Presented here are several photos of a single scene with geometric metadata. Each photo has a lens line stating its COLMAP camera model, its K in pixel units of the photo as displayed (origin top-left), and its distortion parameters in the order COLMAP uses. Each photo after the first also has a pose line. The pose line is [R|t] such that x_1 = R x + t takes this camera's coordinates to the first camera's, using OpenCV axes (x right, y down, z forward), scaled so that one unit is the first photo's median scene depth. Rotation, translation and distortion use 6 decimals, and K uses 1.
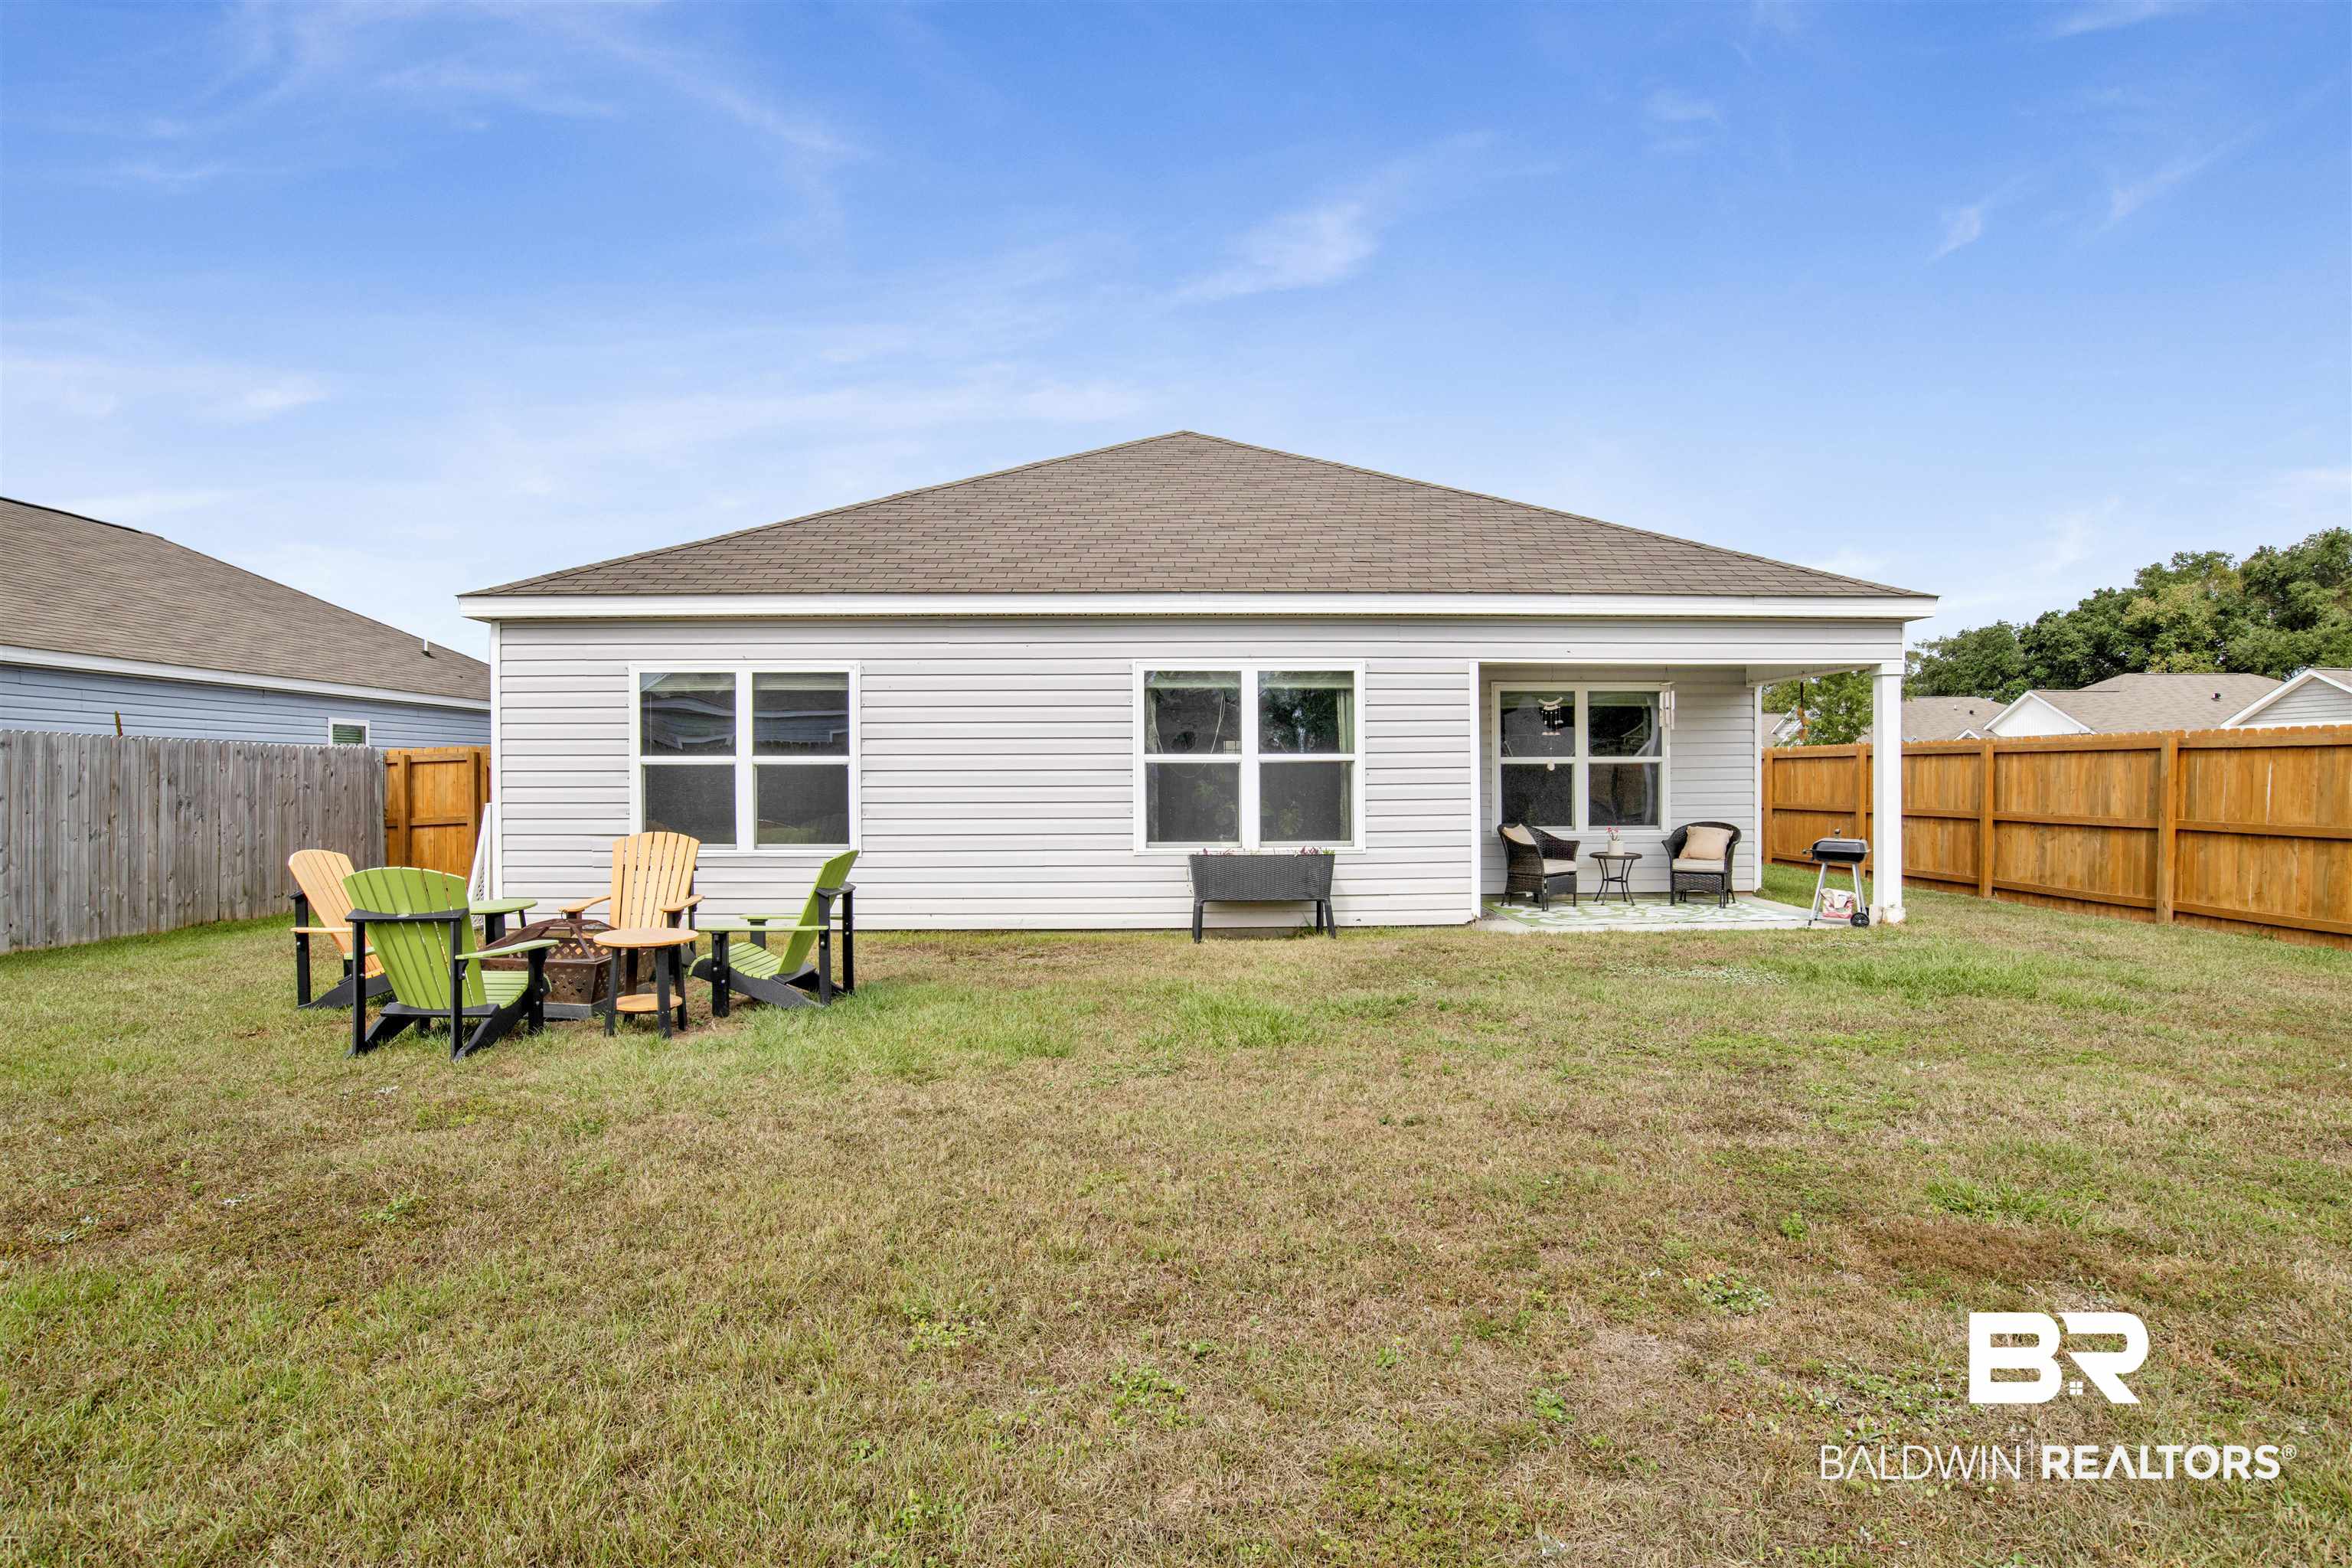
lens RADIAL K [[1289.2, 0, 1176.0], [0, 1289.2, 784.0], [0, 0, 1]] dist [-0.082032, 0.042979]
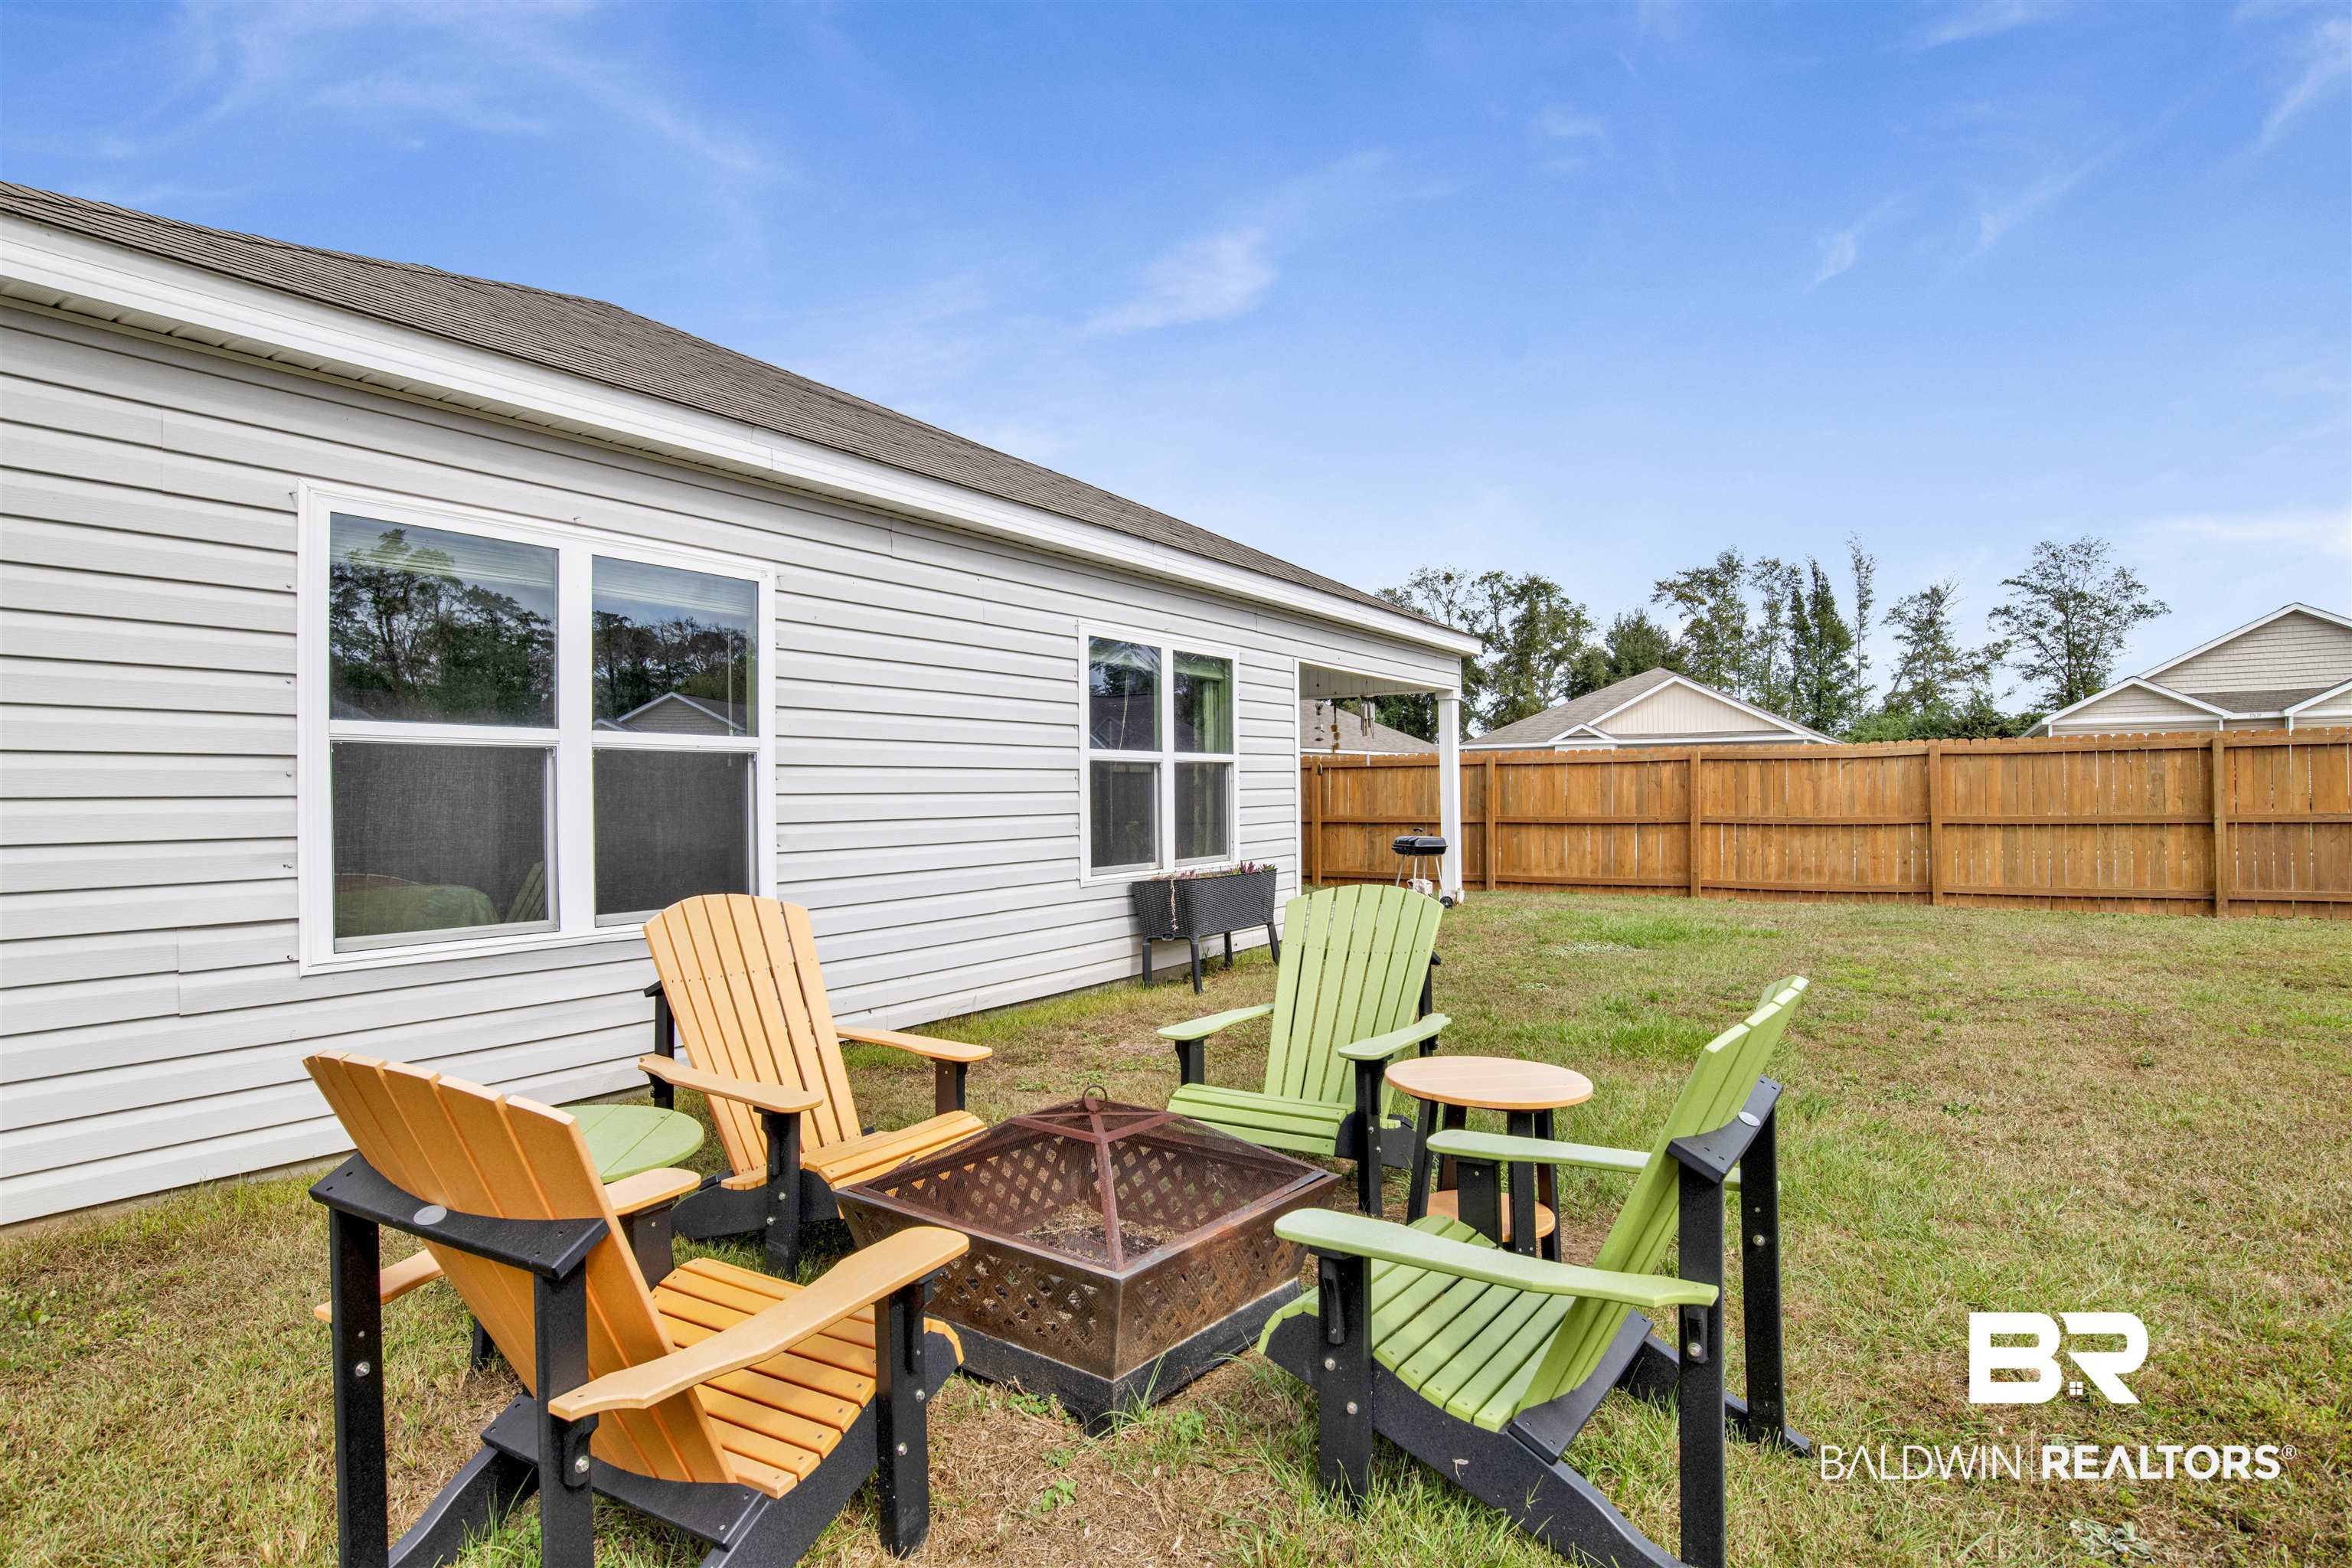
lens RADIAL K [[1289.2, 0, 1176.0], [0, 1289.2, 784.0], [0, 0, 1]] dist [-0.082032, 0.042979]
pose [[0.526068, 0.002859, 0.850438, -0.624048], [-0.006045, 0.999982, 0.000377, -0.003389], [-0.850421, -0.005339, 0.526075, 0.569906]]
